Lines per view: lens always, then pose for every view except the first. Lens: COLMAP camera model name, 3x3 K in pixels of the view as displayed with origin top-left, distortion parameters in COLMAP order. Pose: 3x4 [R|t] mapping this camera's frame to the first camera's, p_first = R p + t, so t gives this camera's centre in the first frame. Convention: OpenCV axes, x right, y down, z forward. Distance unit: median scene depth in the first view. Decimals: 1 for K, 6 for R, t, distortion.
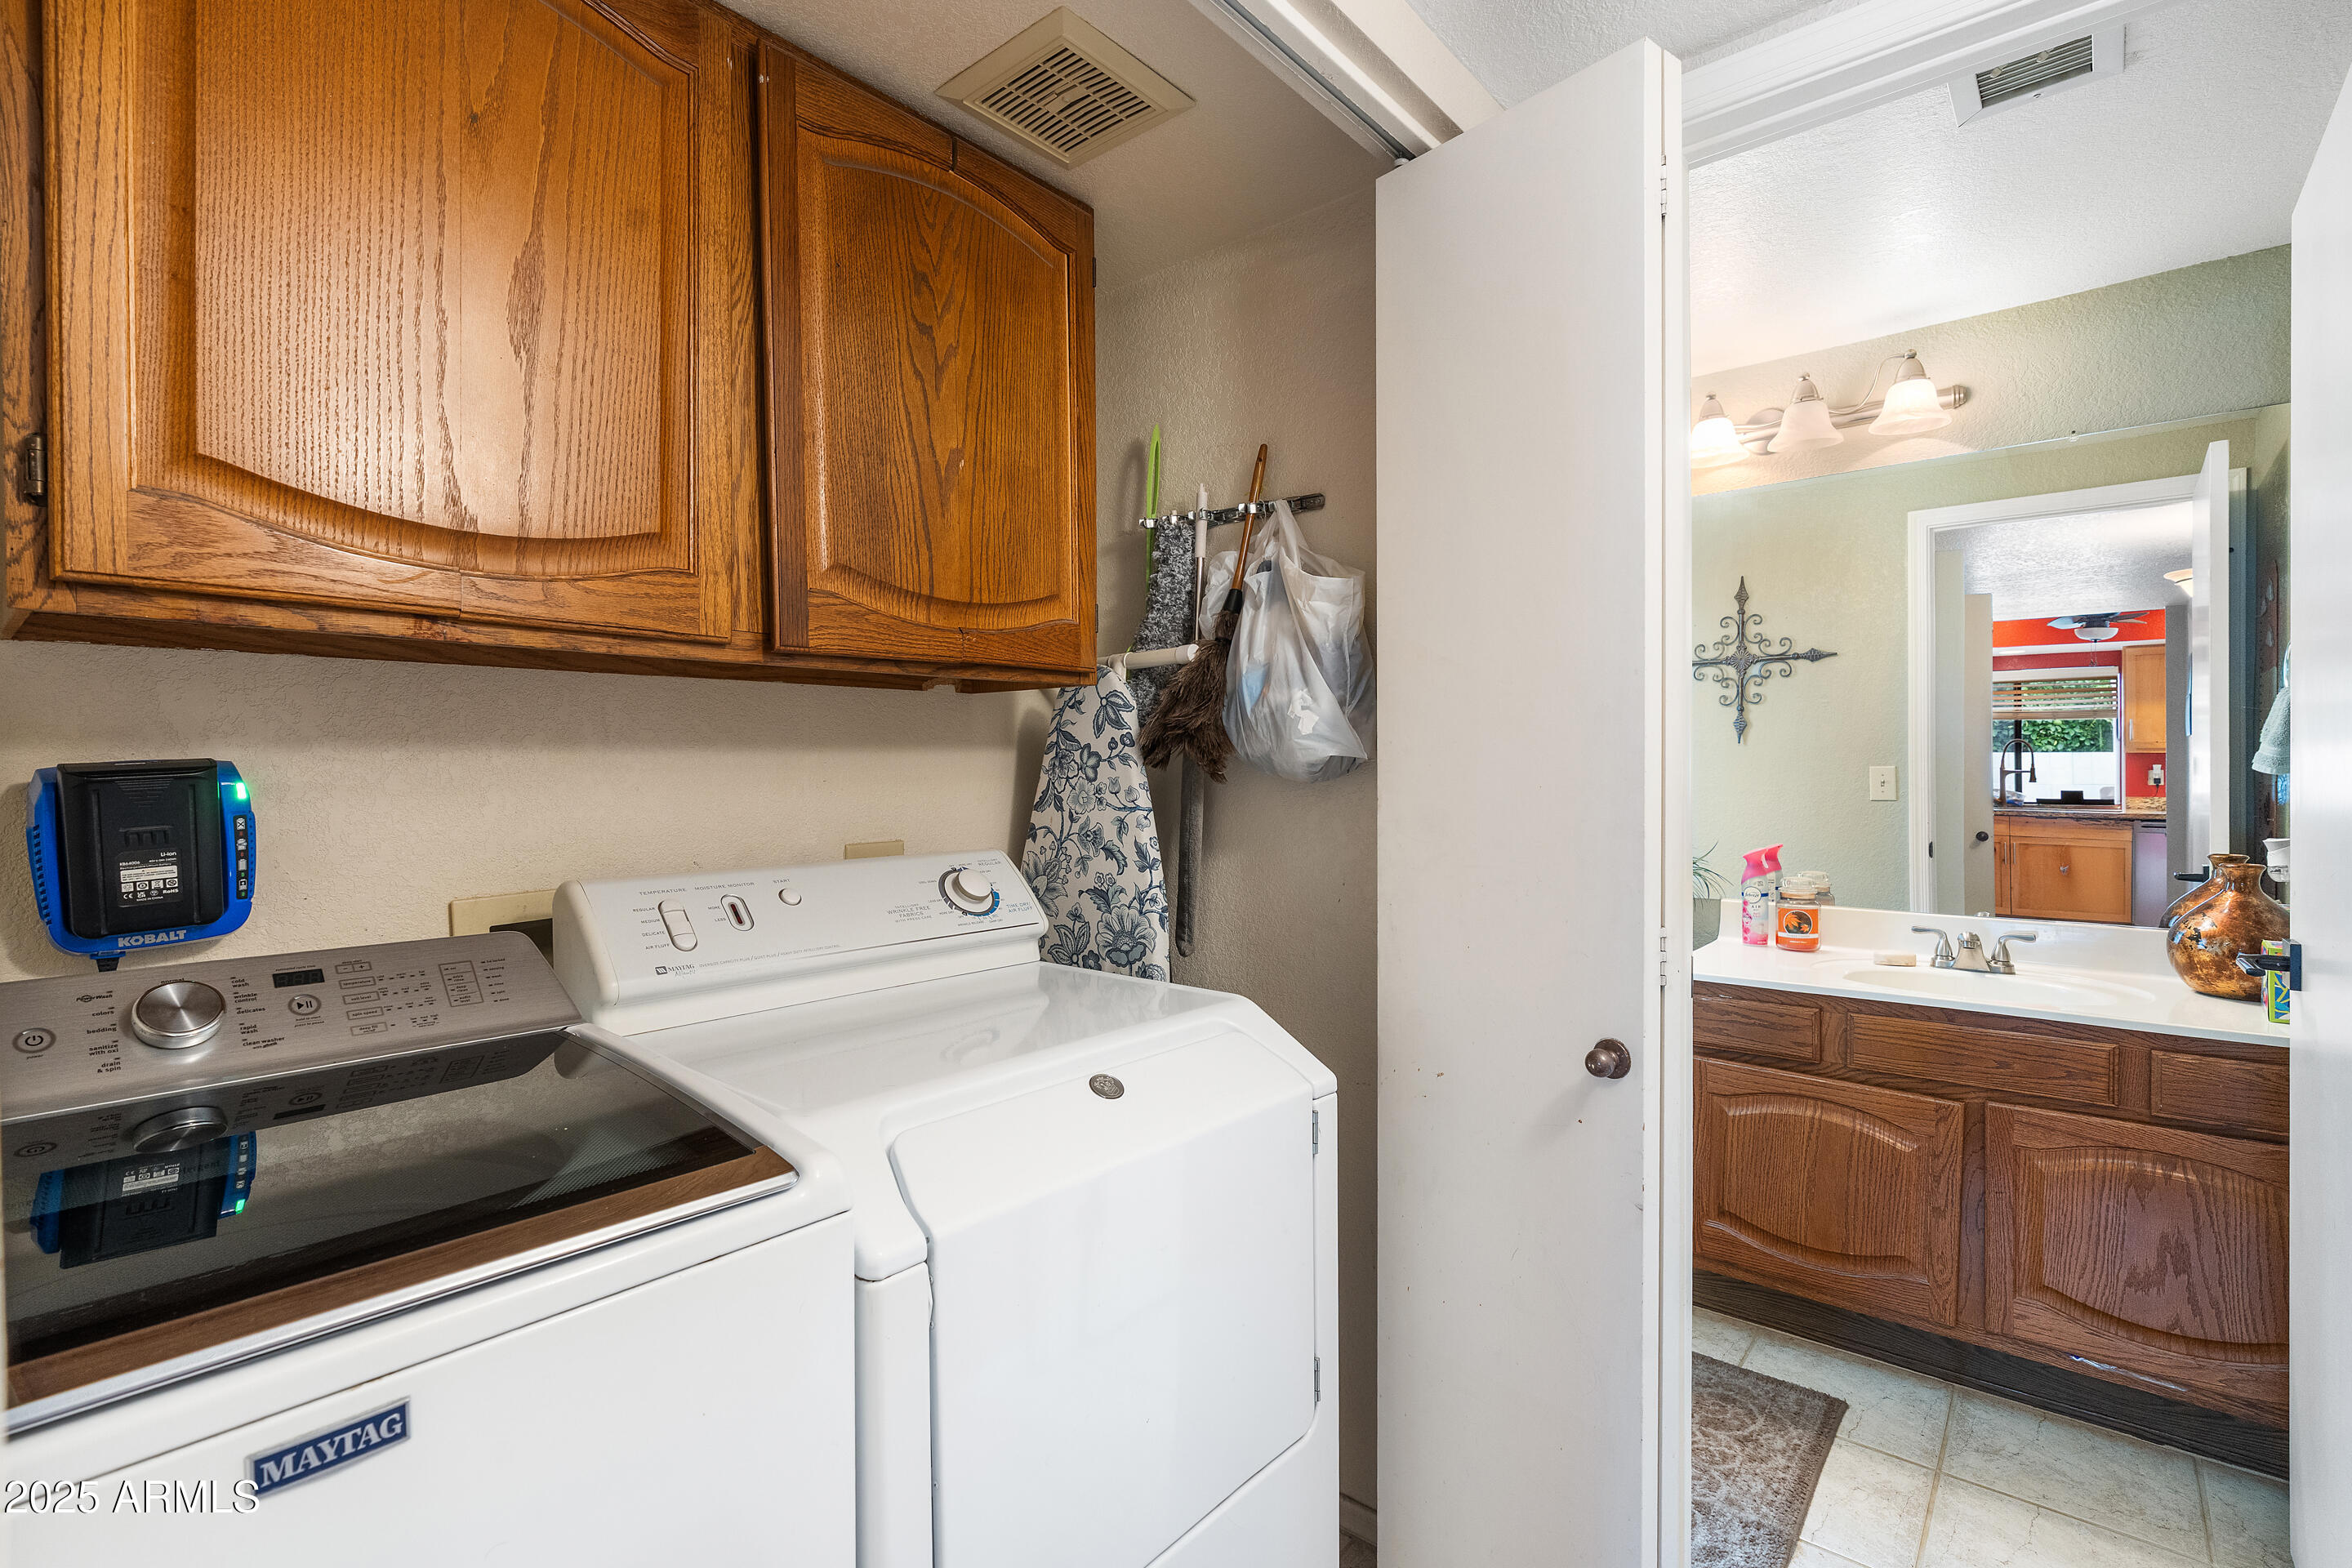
lens RADIAL K [[1072.3, 0, 1168.4], [0, 1072.3, 787.2], [0, 0, 1]] dist [-0.007587, 0.001093]
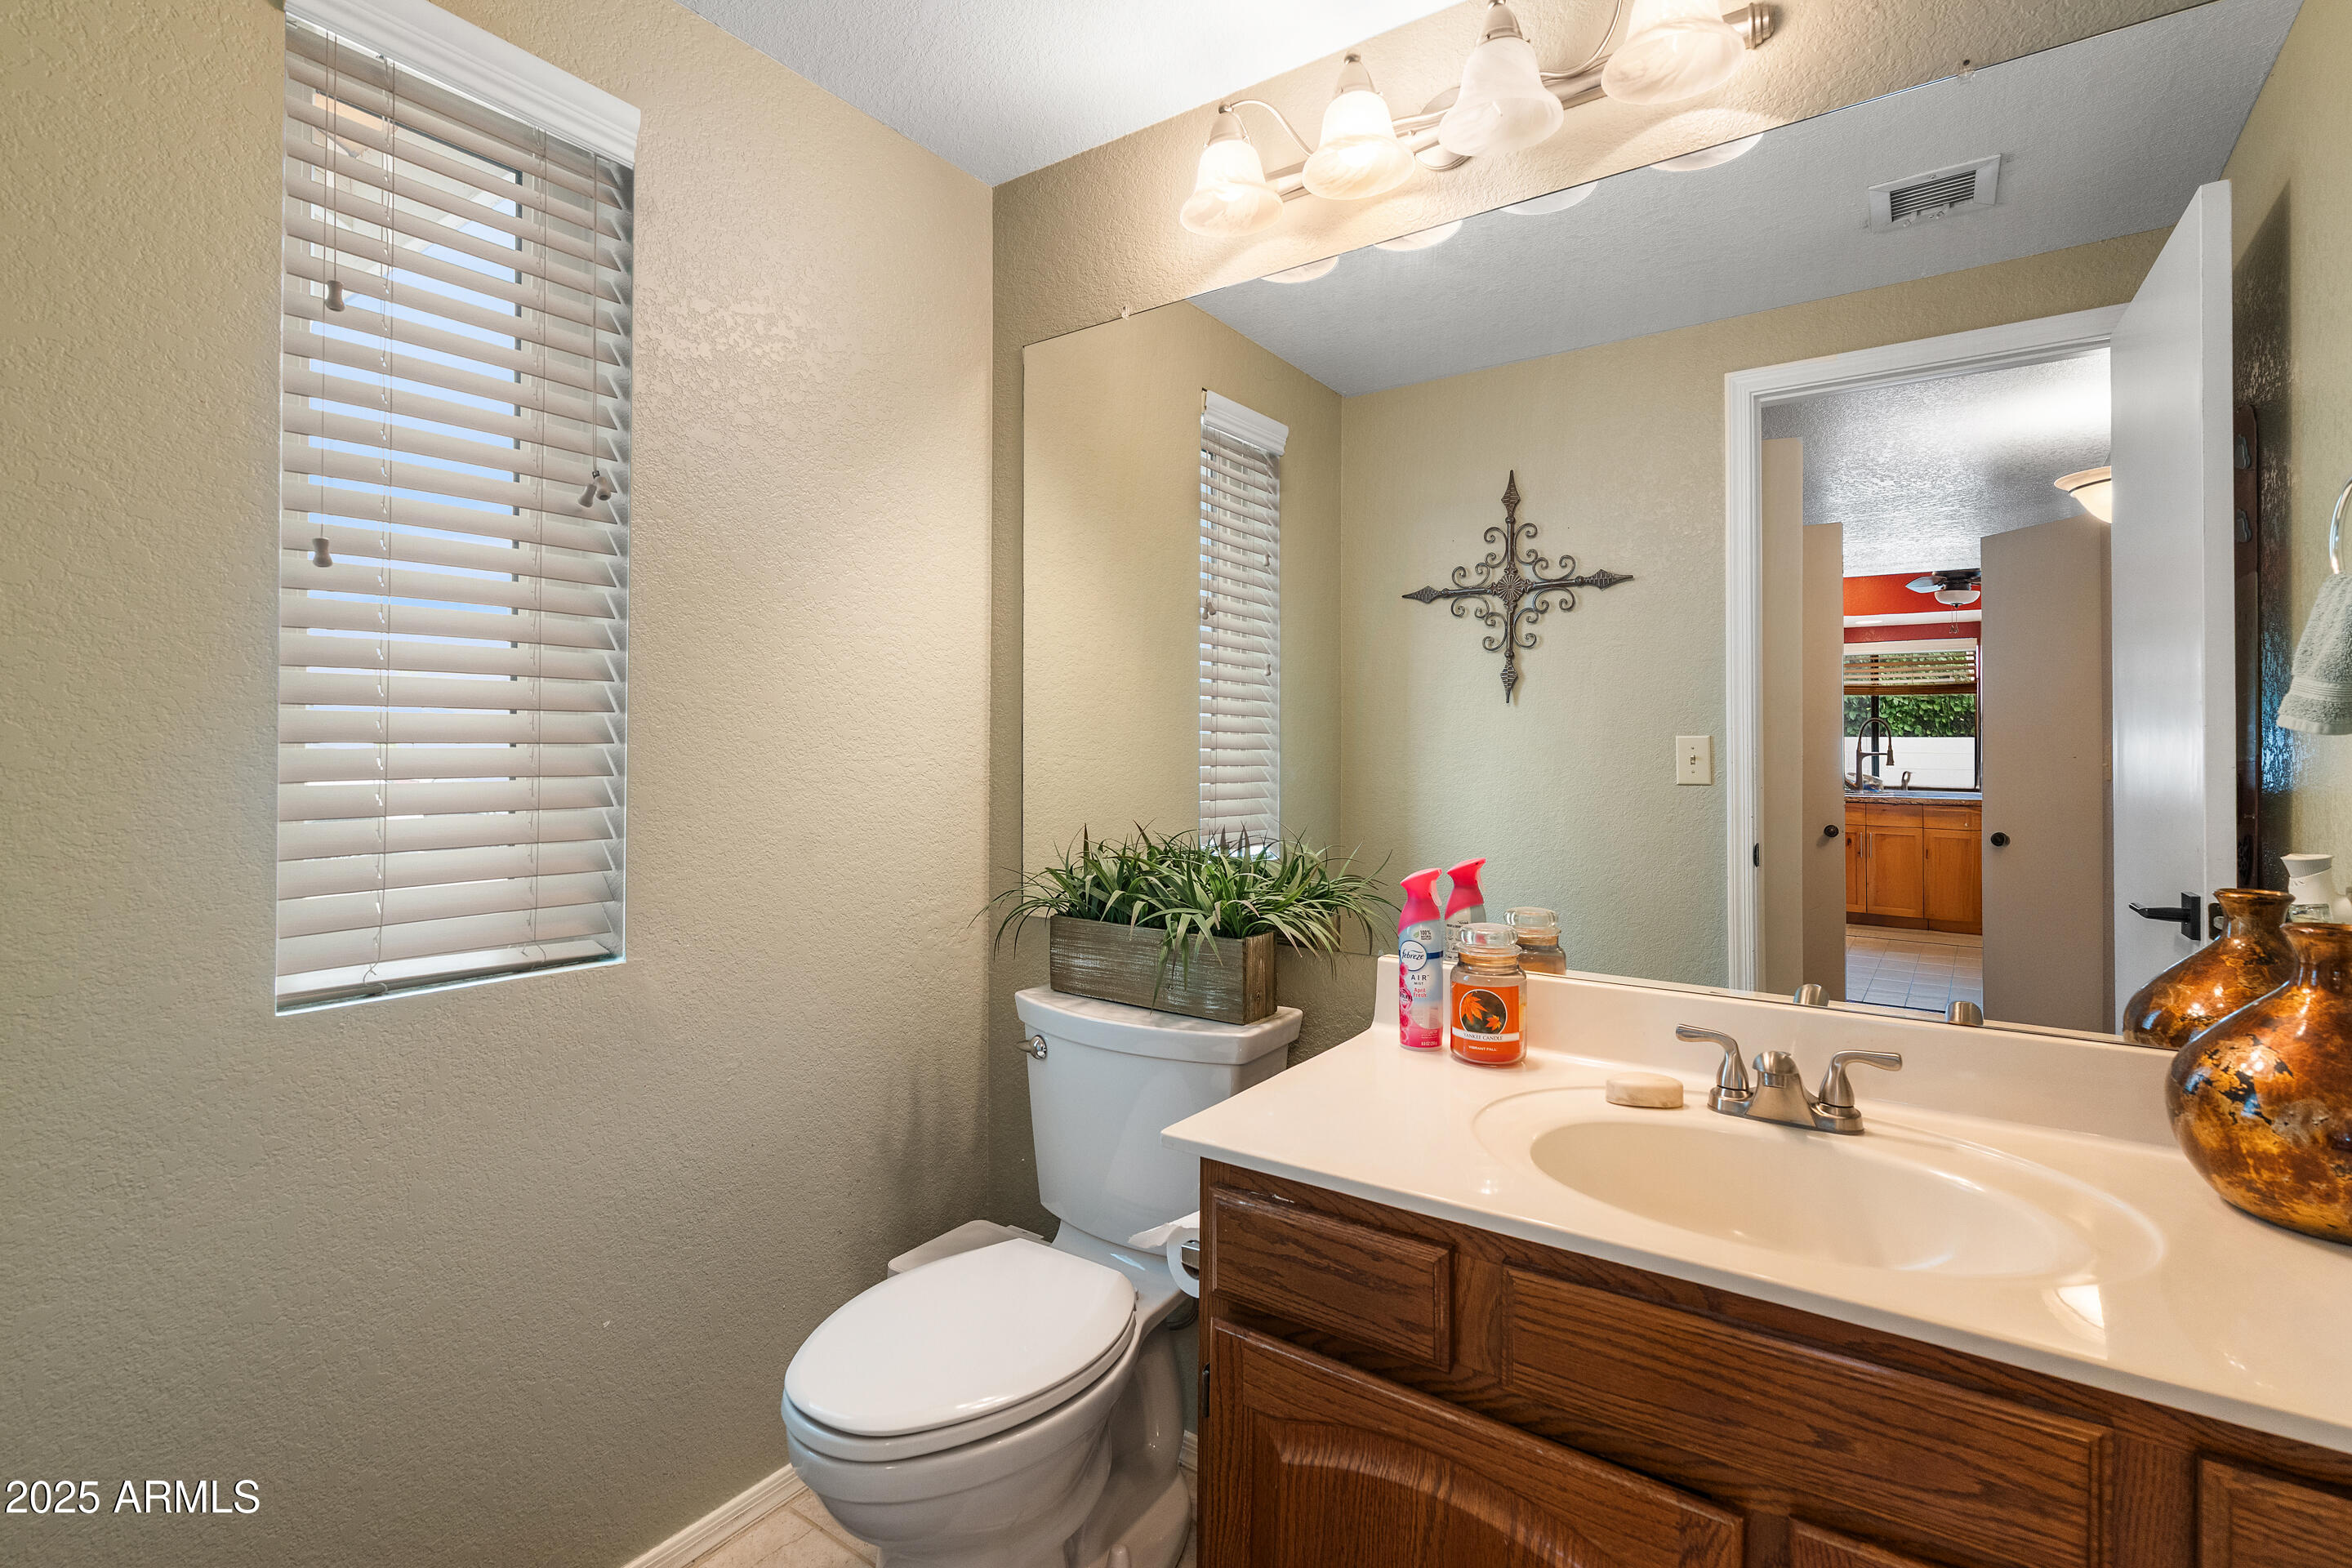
lens RADIAL K [[1072.3, 0, 1177.9], [0, 1072.3, 759.4], [0, 0, 1]] dist [-0.007587, 0.001093]
pose [[0.995596, 0.005433, 0.093593, 0.255017], [-0.004556, 0.999944, -0.009586, 0.004217], [-0.093640, 0.009118, 0.995564, 0.317541]]
